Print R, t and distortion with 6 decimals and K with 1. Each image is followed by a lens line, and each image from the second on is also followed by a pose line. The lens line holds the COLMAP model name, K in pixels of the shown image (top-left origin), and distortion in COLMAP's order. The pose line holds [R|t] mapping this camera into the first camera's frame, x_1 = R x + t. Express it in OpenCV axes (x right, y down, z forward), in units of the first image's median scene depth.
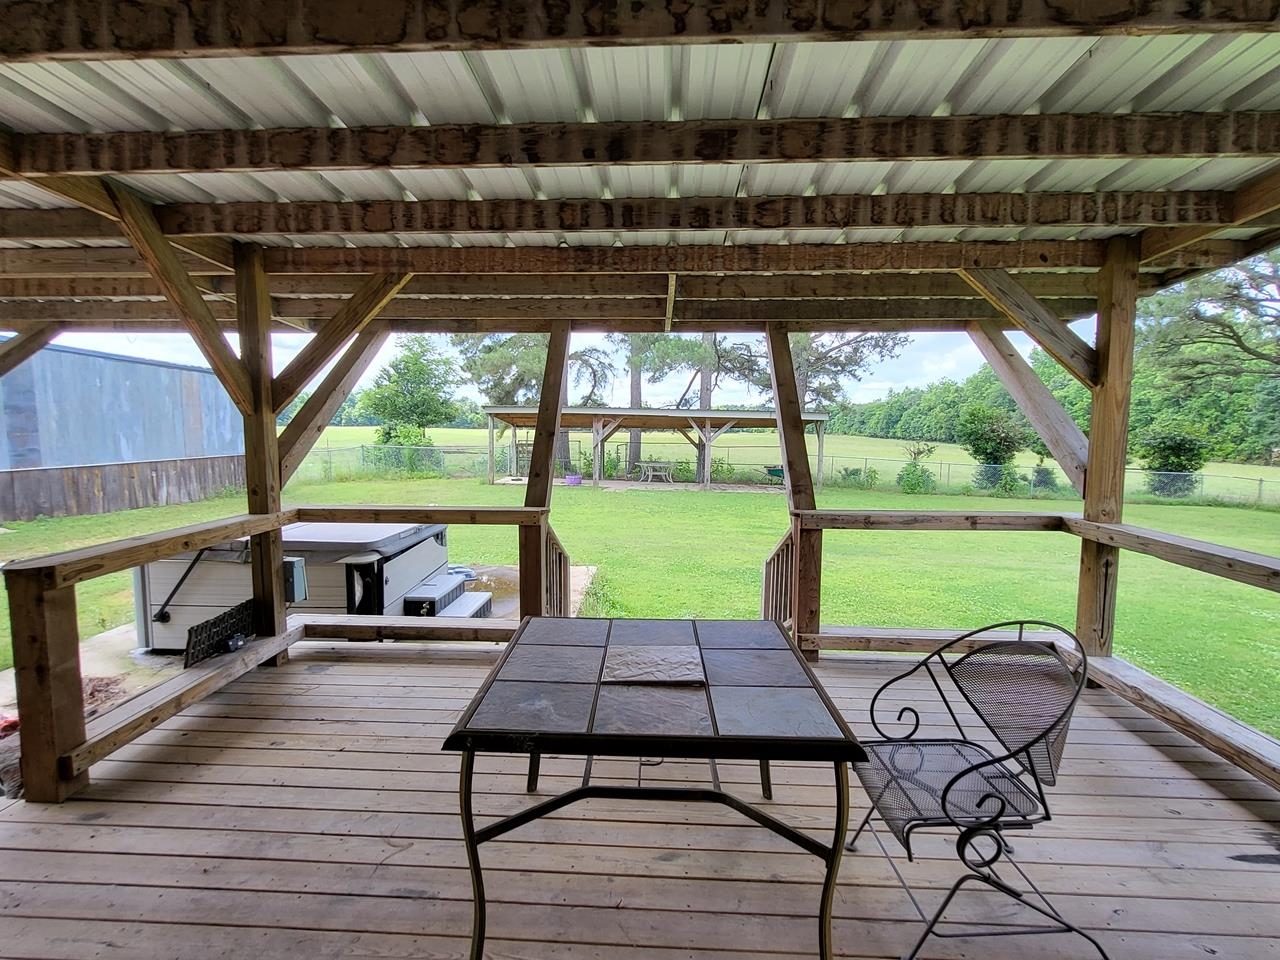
lens RADIAL K [[665.0, 0, 623.6], [0, 665.0, 482.7], [0, 0, 1]] dist [0.002787, 0.001470]
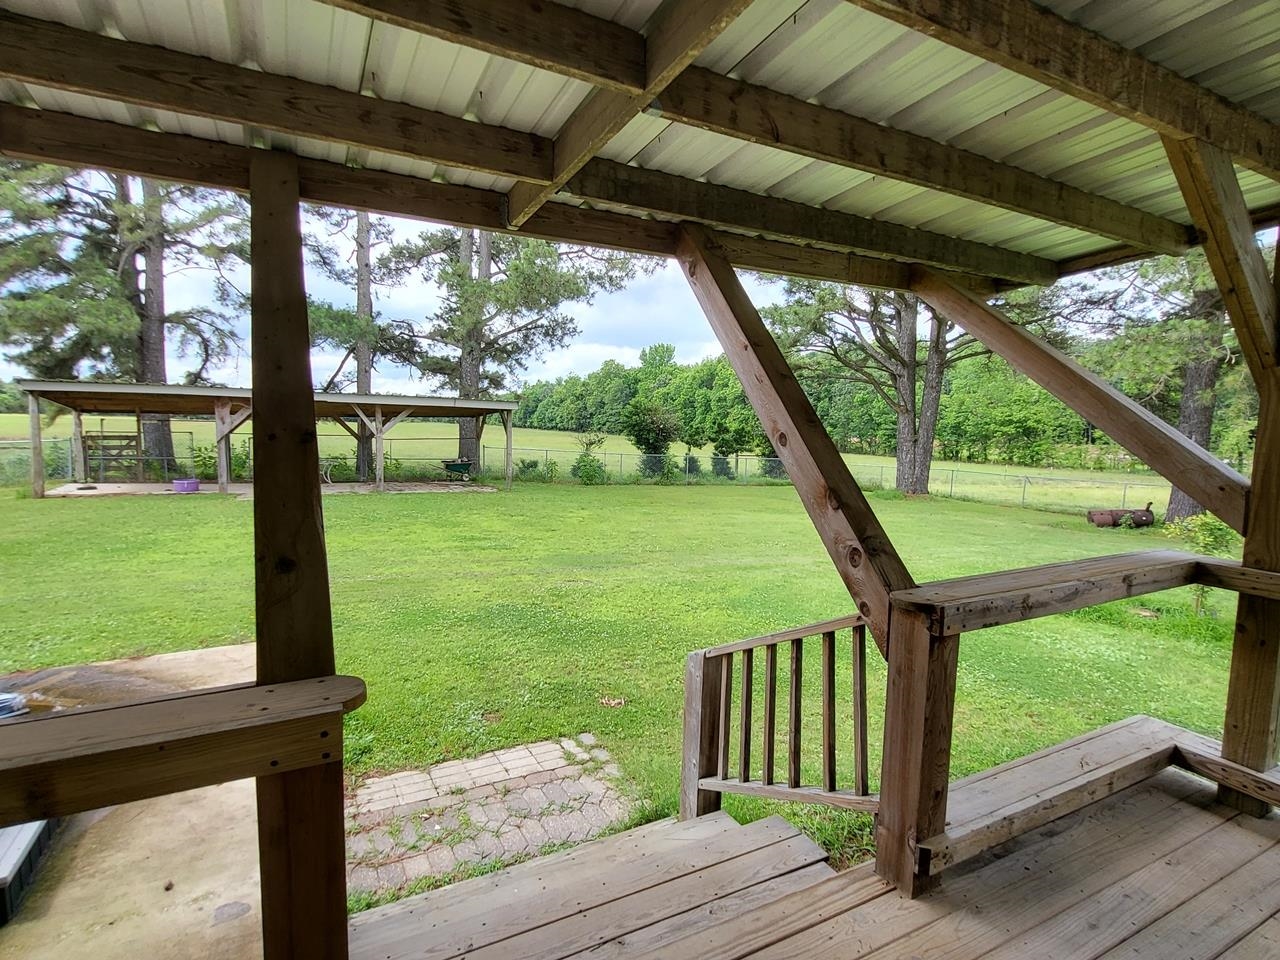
lens RADIAL K [[665.0, 0, 623.6], [0, 665.0, 482.7], [0, 0, 1]] dist [0.002787, 0.001470]
pose [[0.862790, -0.038342, 0.504107, -0.024387], [0.030126, 0.999247, 0.024440, -0.008785], [-0.504664, -0.005900, 0.863296, 0.102688]]
